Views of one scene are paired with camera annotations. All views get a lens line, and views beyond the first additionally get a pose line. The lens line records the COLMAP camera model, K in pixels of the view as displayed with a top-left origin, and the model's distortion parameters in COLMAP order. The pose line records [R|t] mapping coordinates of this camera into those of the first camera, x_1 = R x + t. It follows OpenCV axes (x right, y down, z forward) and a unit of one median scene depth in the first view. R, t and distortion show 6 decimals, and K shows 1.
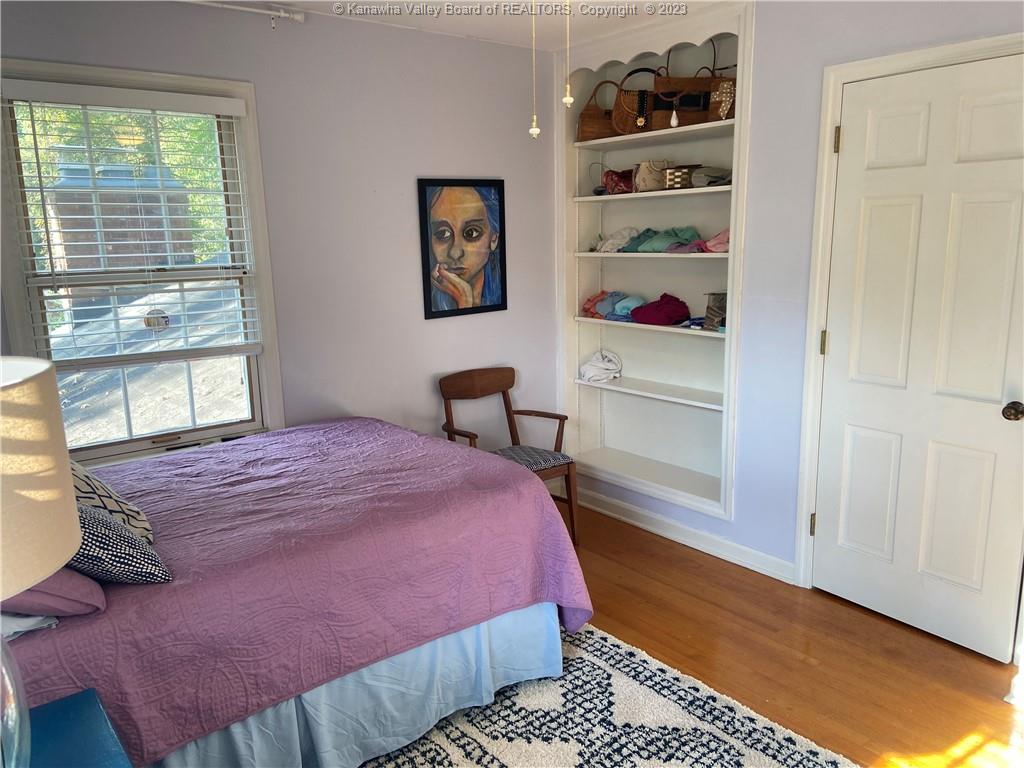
lens RADIAL K [[778.9, 0, 505.4], [0, 778.9, 381.9], [0, 0, 1]] dist [0.075591, -0.019684]
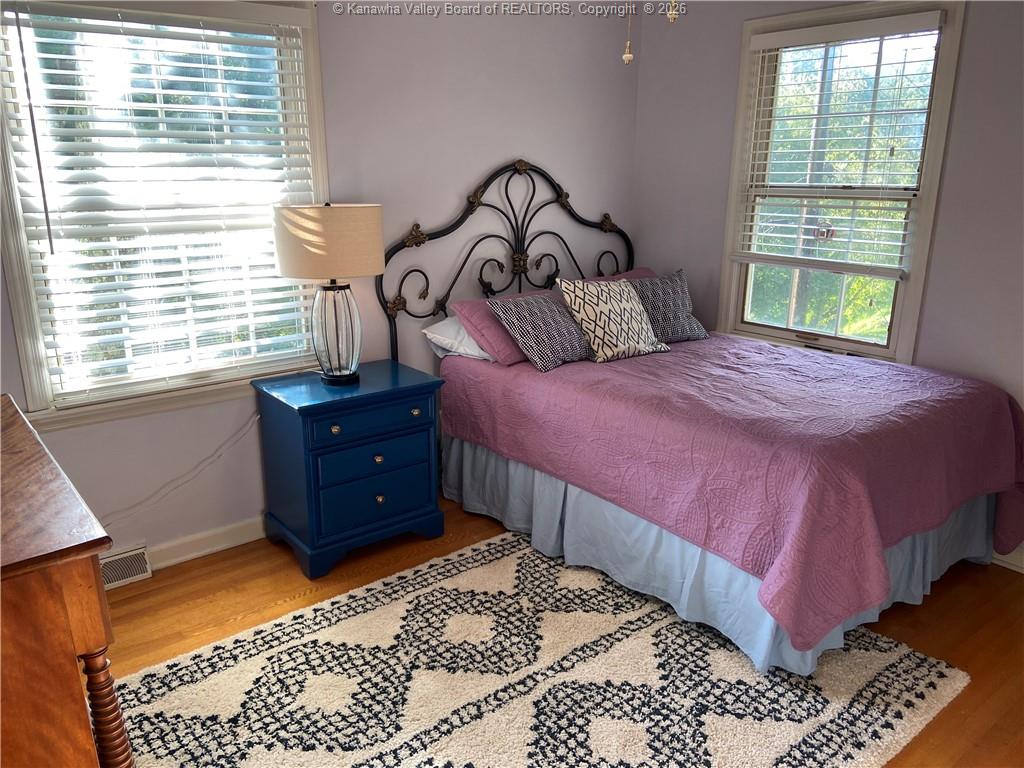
lens RADIAL K [[778.9, 0, 504.9], [0, 778.9, 387.5], [0, 0, 1]] dist [0.075591, -0.019684]
pose [[-0.000056, 0.298333, -0.954462, 0.864954], [-0.195388, 0.936062, 0.292594, -0.135668], [0.980726, 0.186507, 0.058238, 0.635304]]
